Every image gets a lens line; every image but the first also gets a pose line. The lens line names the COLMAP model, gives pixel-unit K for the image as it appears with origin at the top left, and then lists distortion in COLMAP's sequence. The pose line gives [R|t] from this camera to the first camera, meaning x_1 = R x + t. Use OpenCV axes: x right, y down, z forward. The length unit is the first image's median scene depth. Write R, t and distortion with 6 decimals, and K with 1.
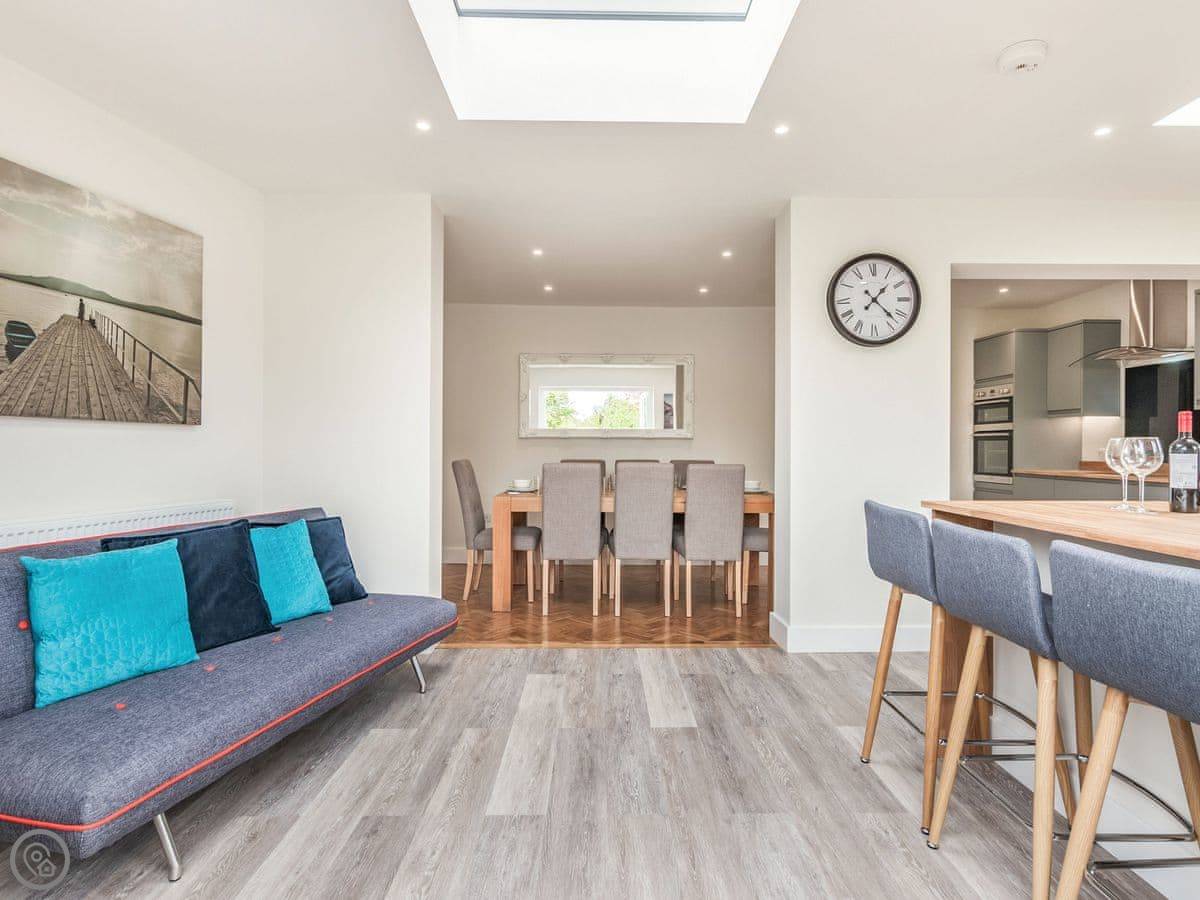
lens RADIAL K [[660.7, 0, 606.7], [0, 660.7, 443.9], [0, 0, 1]] dist [0.001232, 0.001812]
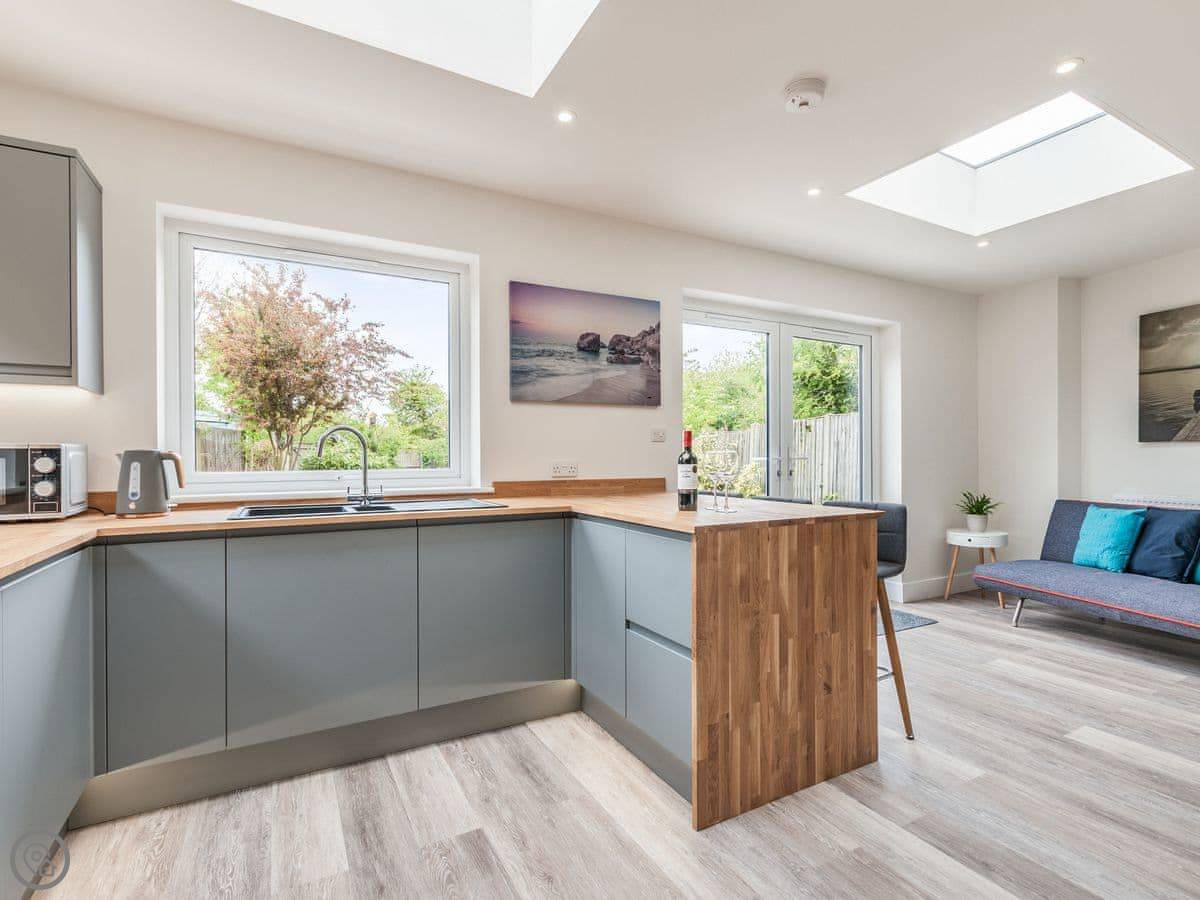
lens RADIAL K [[586.0, 0, 608.6], [0, 586.0, 456.2], [0, 0, 1]] dist [0.008986, -0.004041]
pose [[-0.878836, -0.000912, -0.477122, 0.597908], [0.000657, 0.999995, -0.003122, 0.001666], [0.477123, -0.003058, -0.878831, 0.740997]]
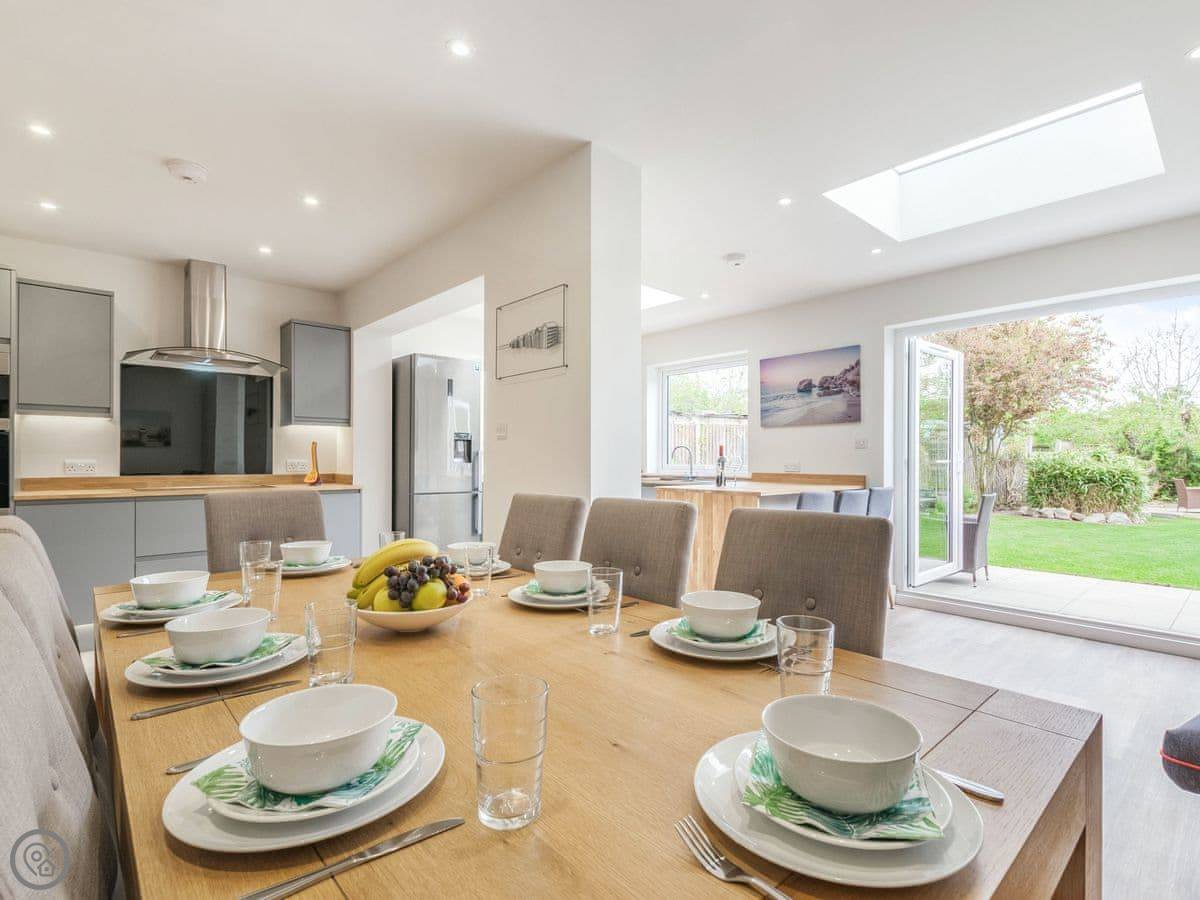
lens RADIAL K [[586.0, 0, 607.8], [0, 586.0, 455.9], [0, 0, 1]] dist [0.008986, -0.004041]
pose [[-0.668599, -0.001009, 0.743622, -0.176591], [-0.006583, 0.999968, -0.004562, 0.001317], [-0.743594, -0.007945, -0.668584, 1.069811]]
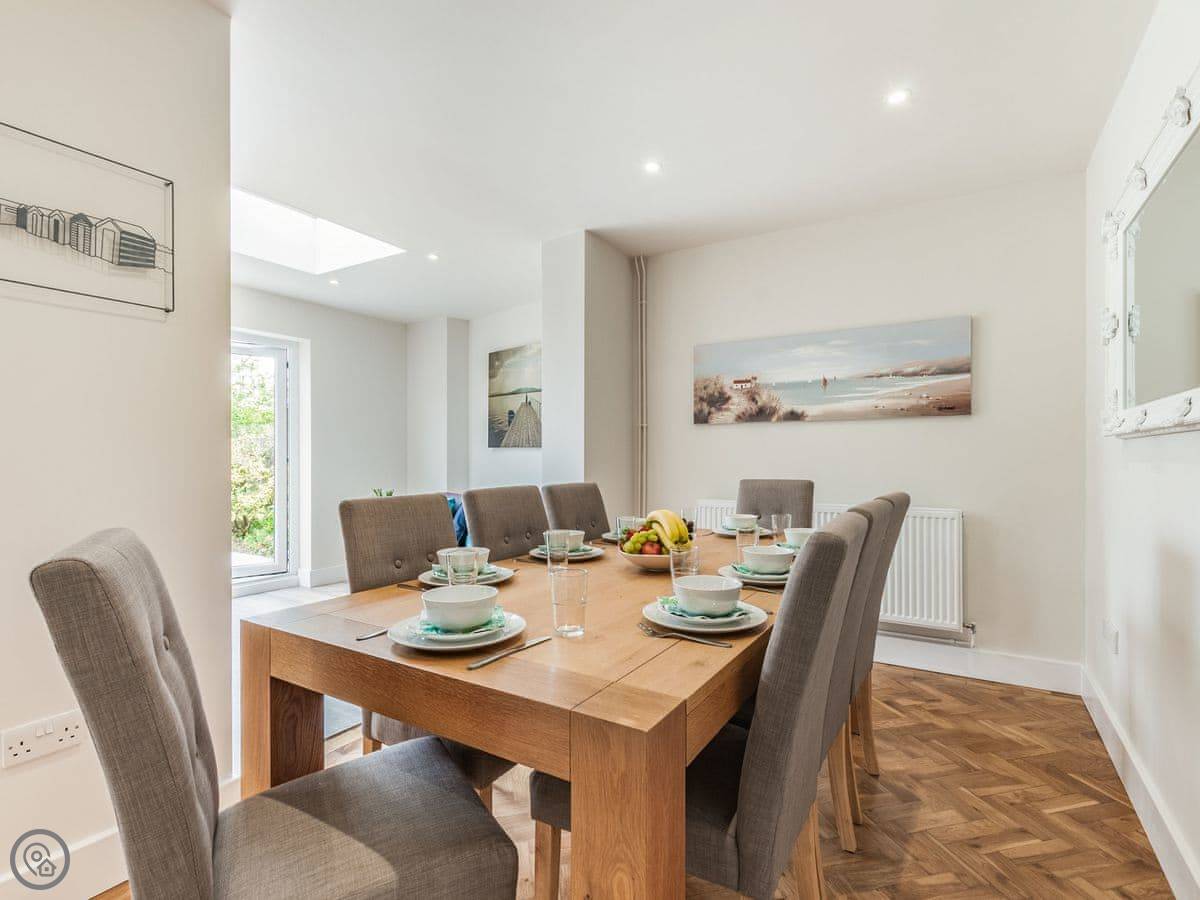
lens RADIAL K [[586.0, 0, 610.8], [0, 586.0, 454.6], [0, 0, 1]] dist [0.008986, -0.004041]
pose [[-0.529829, -0.007243, -0.848074, 0.369288], [0.001920, 0.999951, -0.009740, 0.004123], [0.848102, -0.006788, -0.529789, 1.134052]]
